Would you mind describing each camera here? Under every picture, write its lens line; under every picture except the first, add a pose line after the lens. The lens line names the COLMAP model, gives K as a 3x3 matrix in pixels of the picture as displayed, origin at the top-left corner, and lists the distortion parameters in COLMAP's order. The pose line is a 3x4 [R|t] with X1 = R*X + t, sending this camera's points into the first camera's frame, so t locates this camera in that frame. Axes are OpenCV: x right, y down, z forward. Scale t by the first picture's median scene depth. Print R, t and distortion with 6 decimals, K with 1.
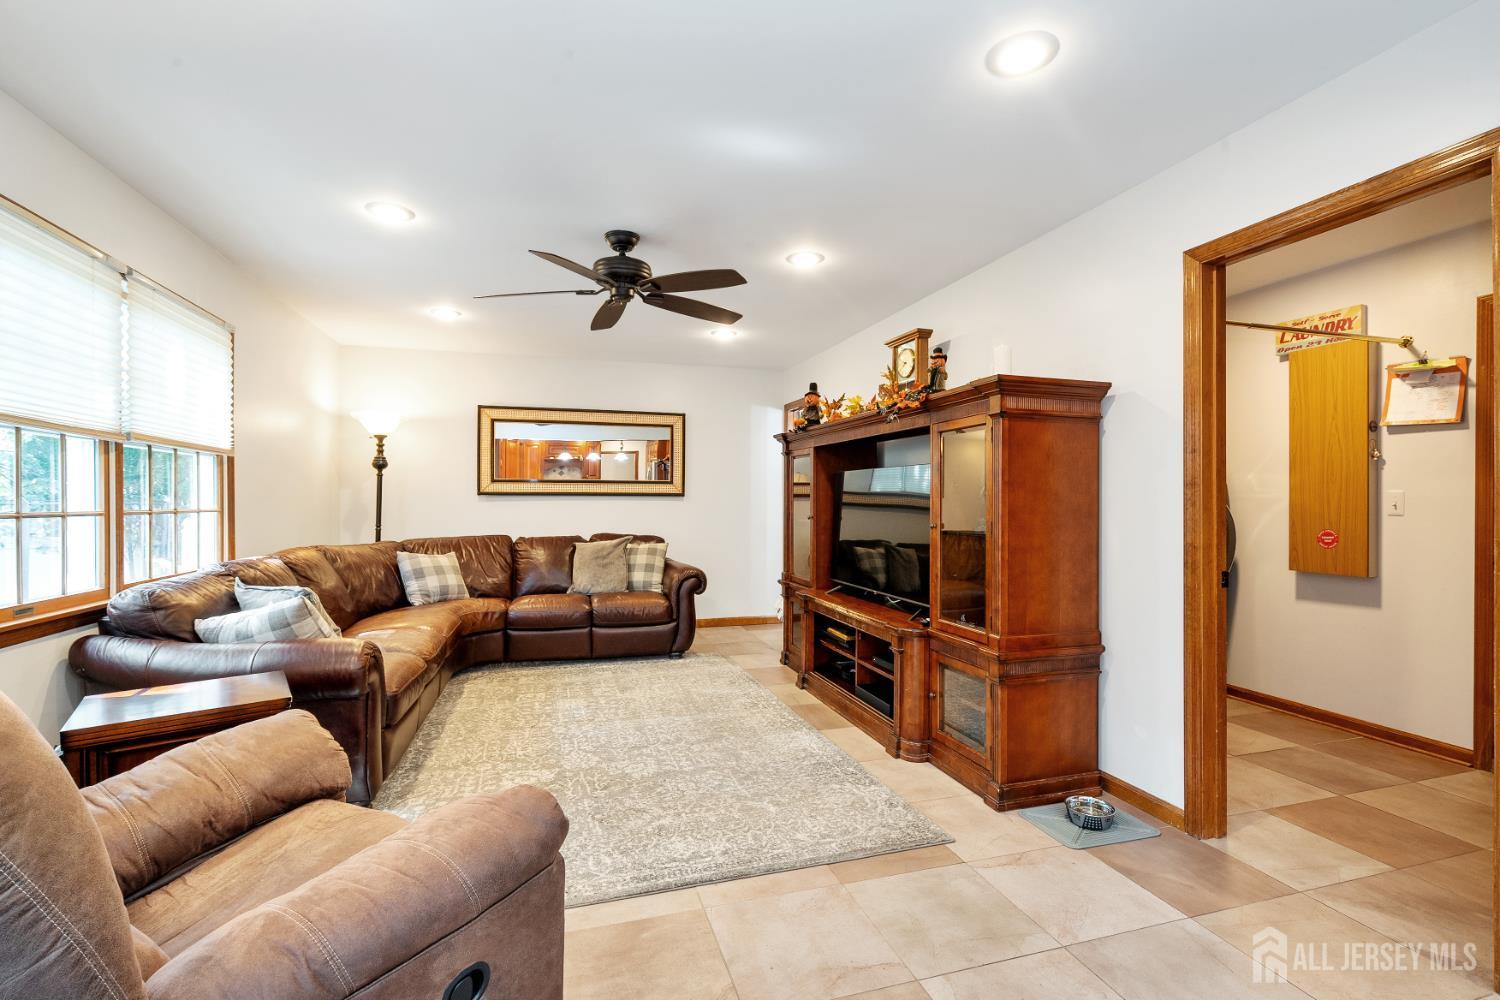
lens RADIAL K [[675.5, 0, 744.9], [0, 675.5, 503.9], [0, 0, 1]] dist [-0.003987, 0.000836]
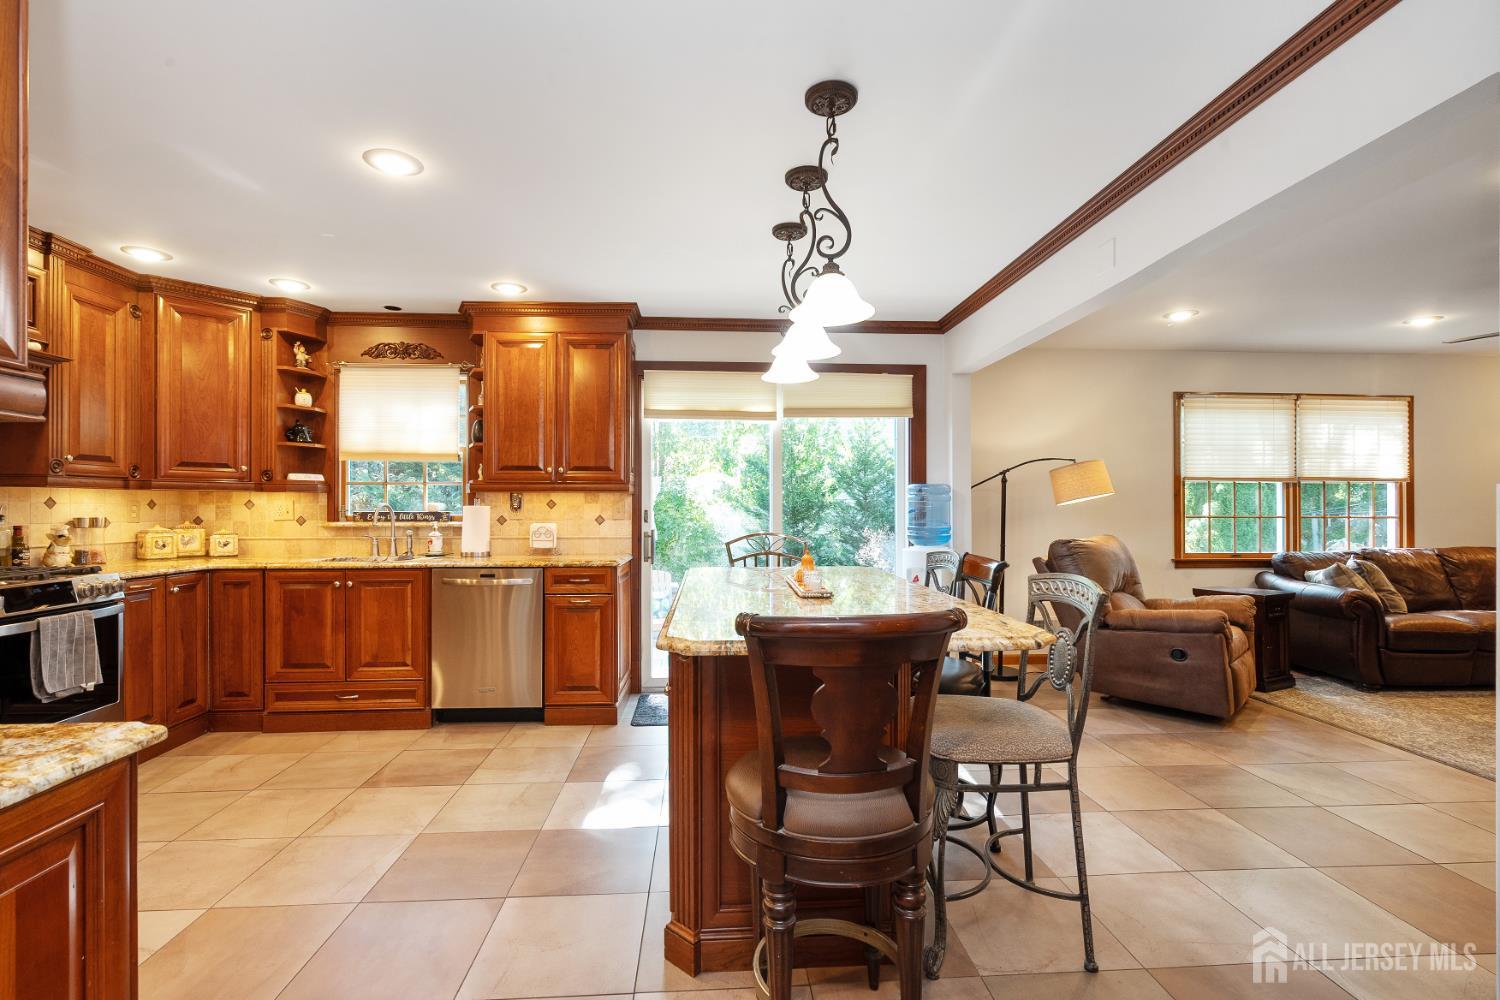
lens RADIAL K [[675.5, 0, 744.9], [0, 675.5, 503.9], [0, 0, 1]] dist [-0.003987, 0.000836]
pose [[-0.228792, -0.008561, -0.973438, 1.094762], [-0.007138, 0.999949, -0.007117, 0.000487], [0.973449, 0.005320, -0.228841, -0.114763]]
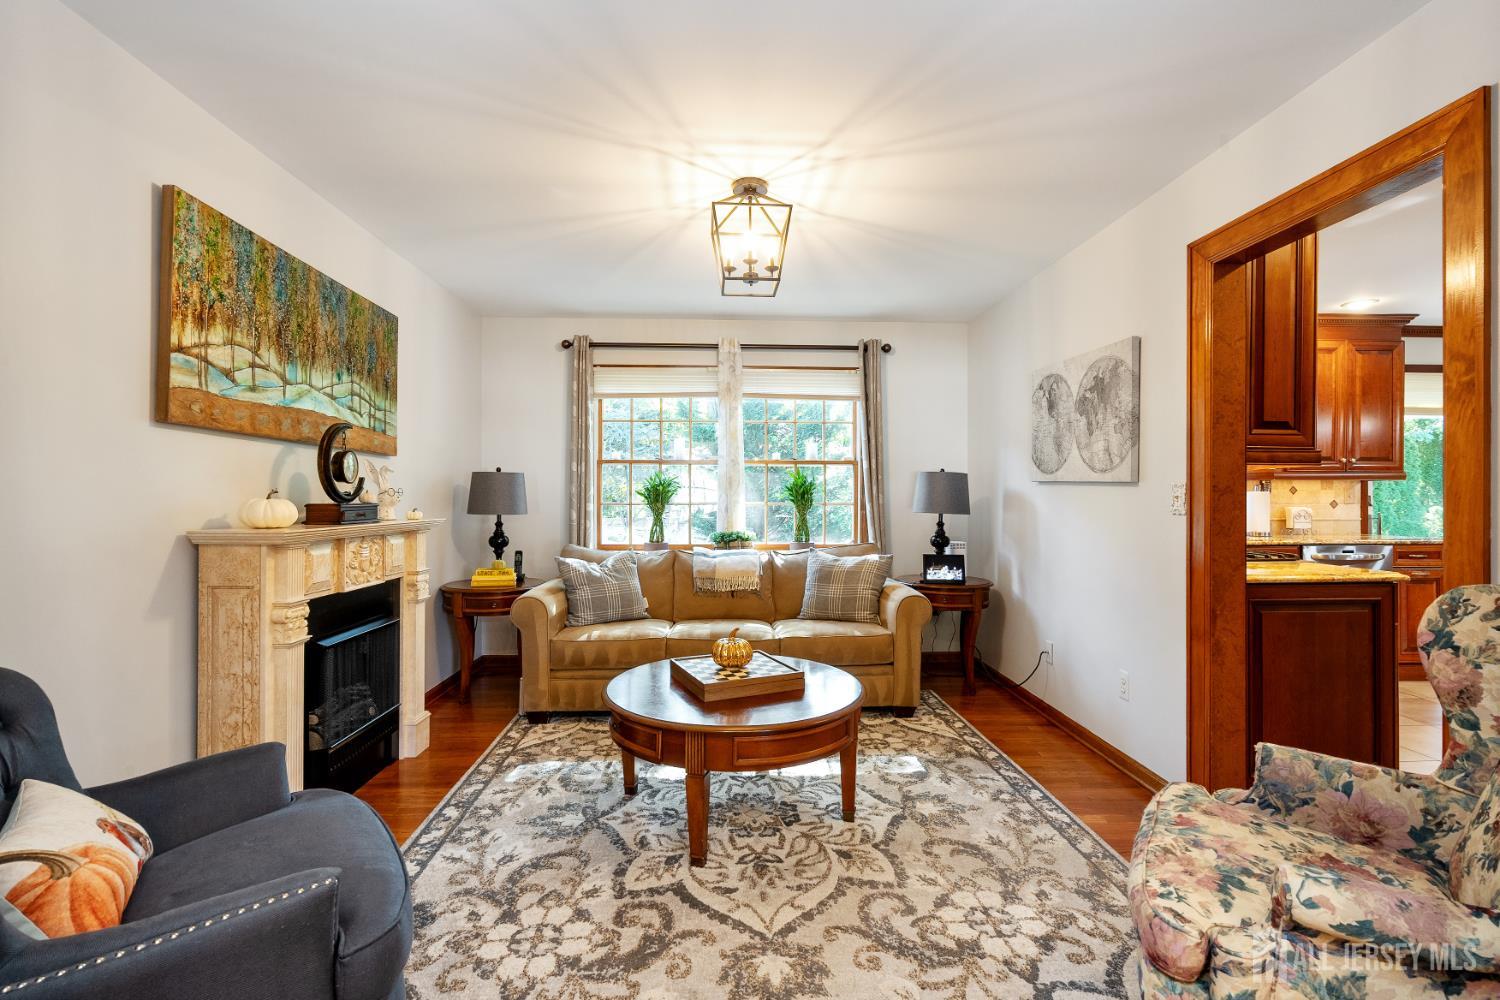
lens RADIAL K [[677.2, 0, 748.3], [0, 677.2, 497.6], [0, 0, 1]] dist [-0.002597, 0.000807]
pose [[-0.239858, -0.001223, -0.970807, 1.621572], [-0.006105, 0.999981, 0.000249, 0.016914], [0.970789, 0.005986, -0.239861, -1.551730]]
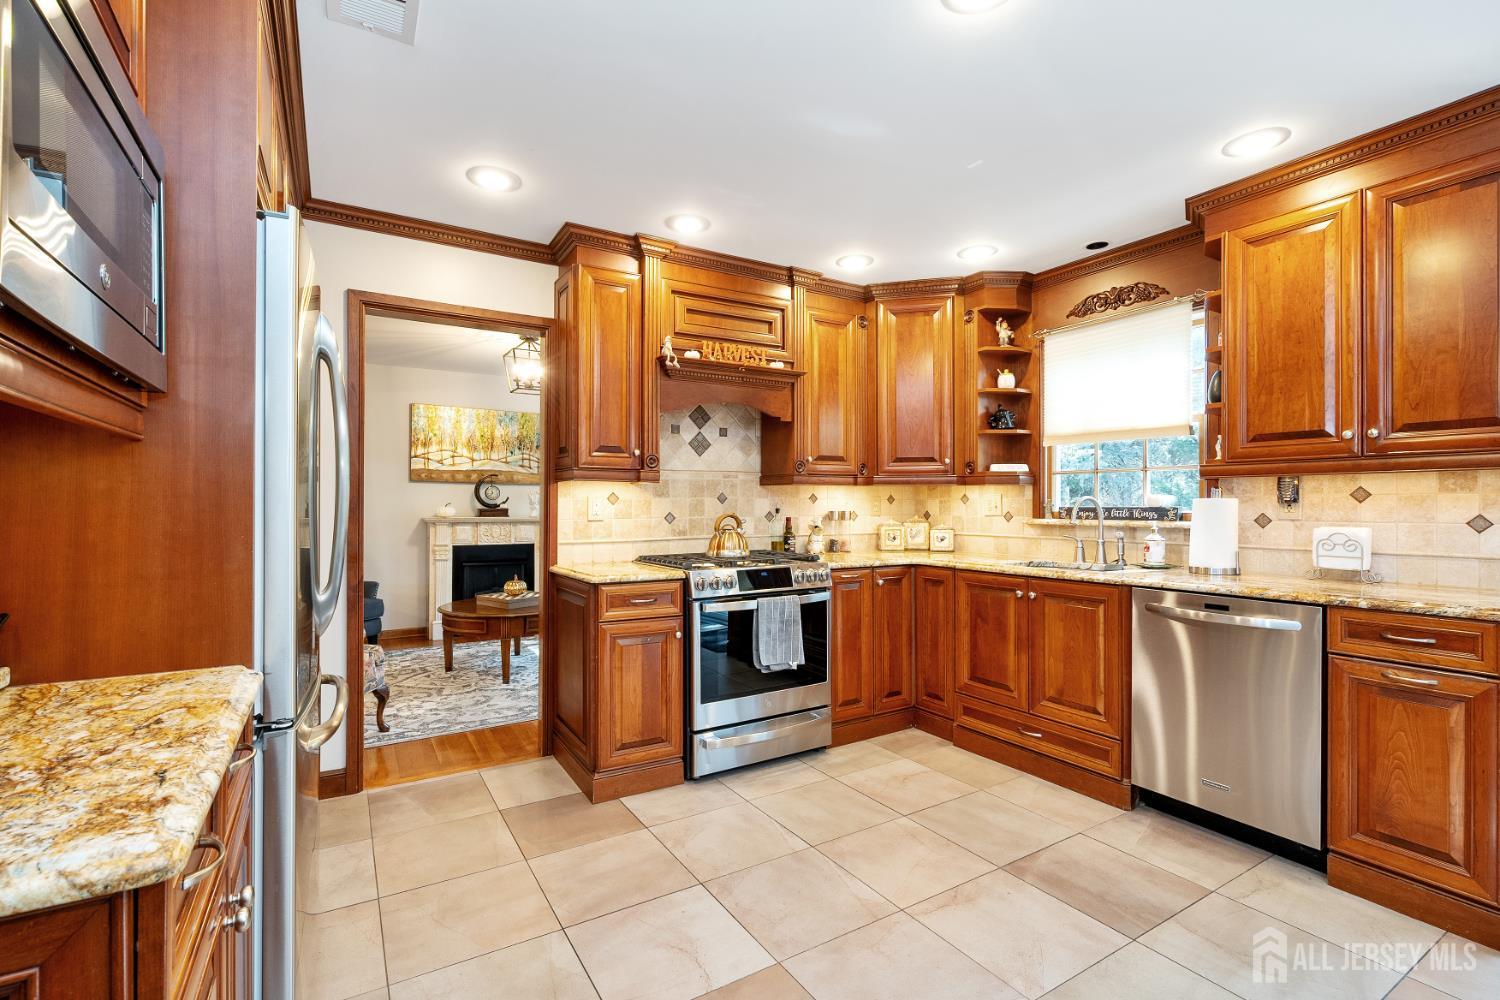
lens RADIAL K [[681.6, 0, 748.7], [0, 681.6, 503.3], [0, 0, 1]] dist [-0.003394, 0.000612]
pose [[-0.966424, -0.002399, -0.256942, 0.776640], [-0.003461, 0.999987, 0.003684, 0.003789], [0.256930, 0.004449, -0.966420, -0.213652]]
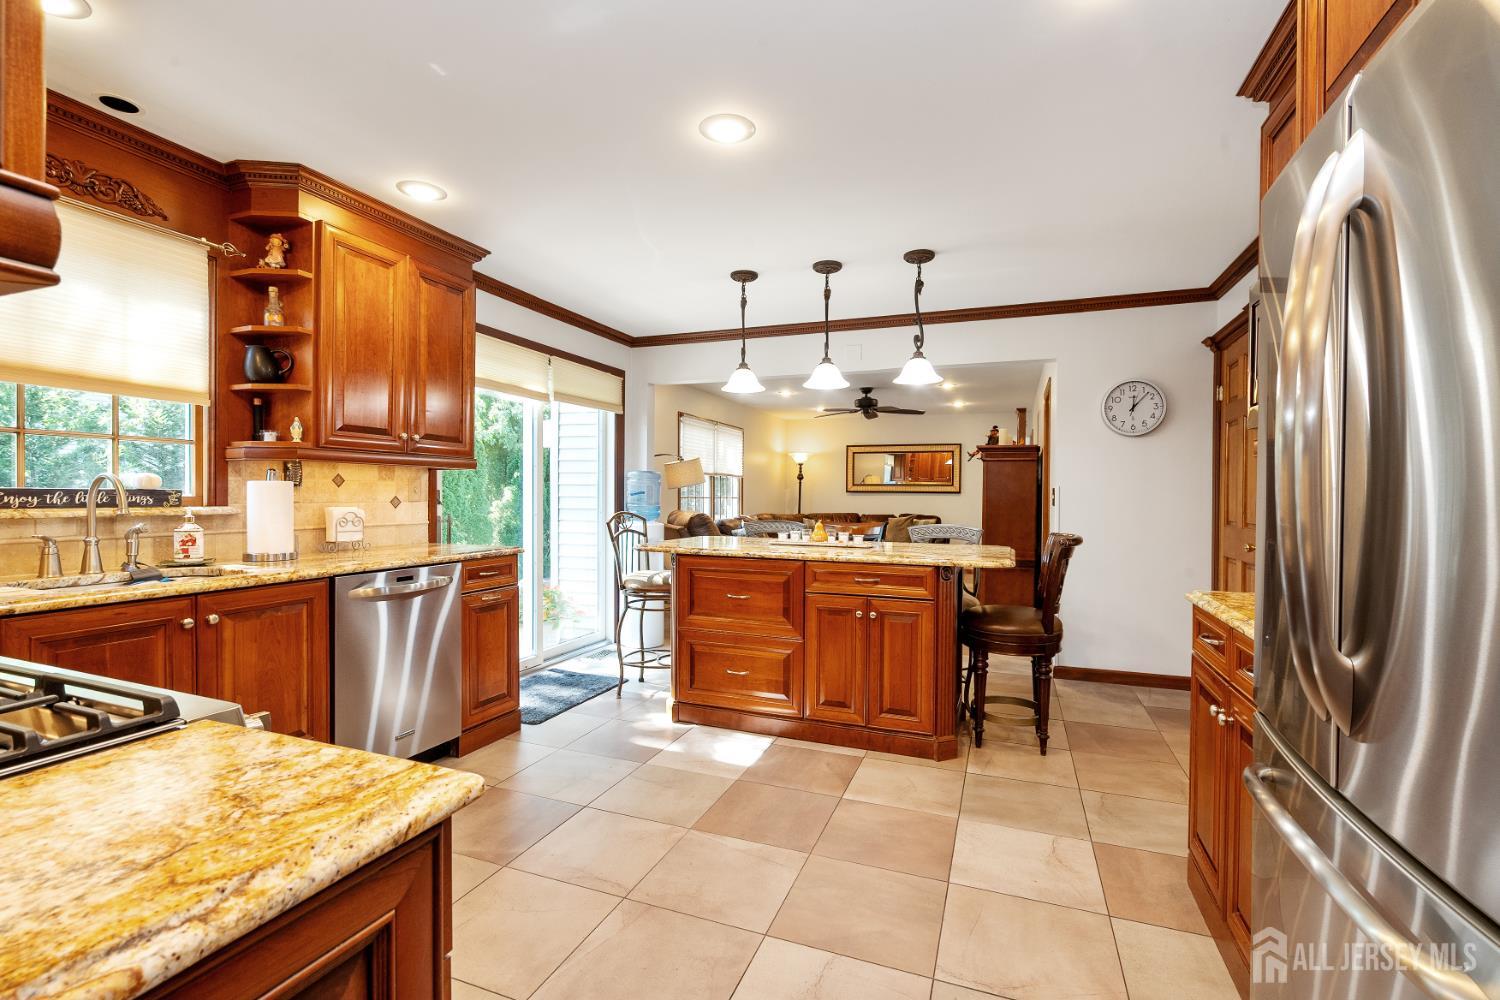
lens RADIAL K [[675.5, 0, 744.9], [0, 675.5, 503.9], [0, 0, 1]] dist [-0.003987, 0.000836]
pose [[0.787957, 0.013200, -0.615589, 0.929805], [-0.010705, 0.999913, 0.007737, 0.013311], [0.615637, 0.000494, 0.788029, -1.146374]]
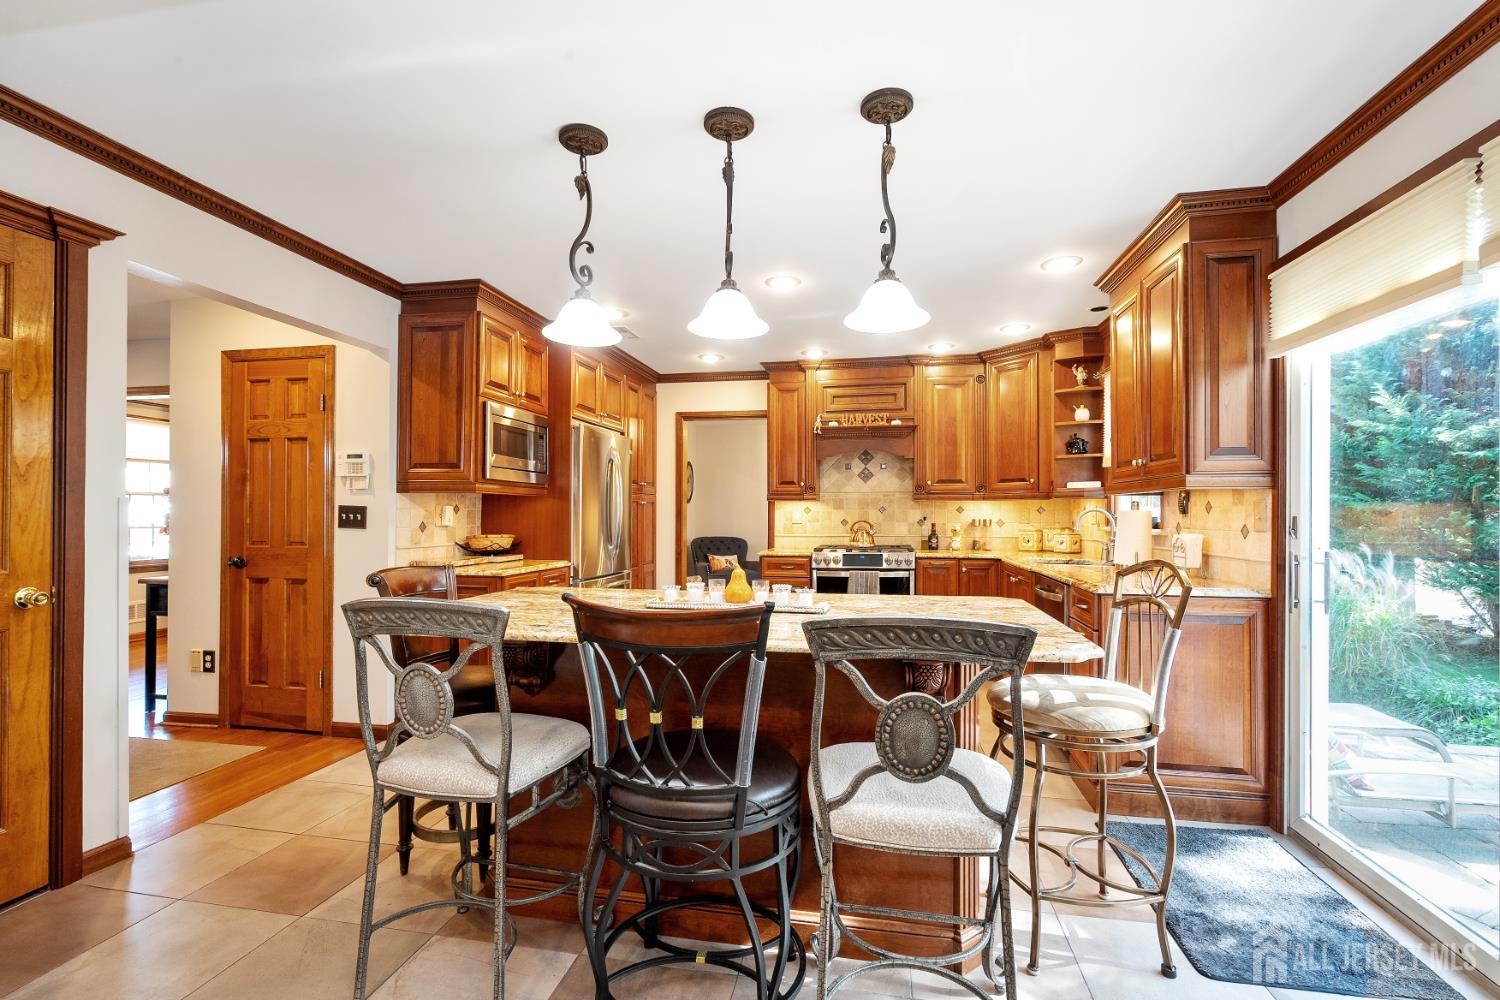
lens RADIAL K [[667.6, 0, 749.3], [0, 667.6, 504.3], [0, 0, 1]] dist [-0.002663, 0.000160]
pose [[-0.888010, 0.001389, 0.459822, 0.067610], [-0.002114, 0.999973, -0.007105, -0.001753], [-0.459820, -0.007281, -0.887982, 0.313201]]
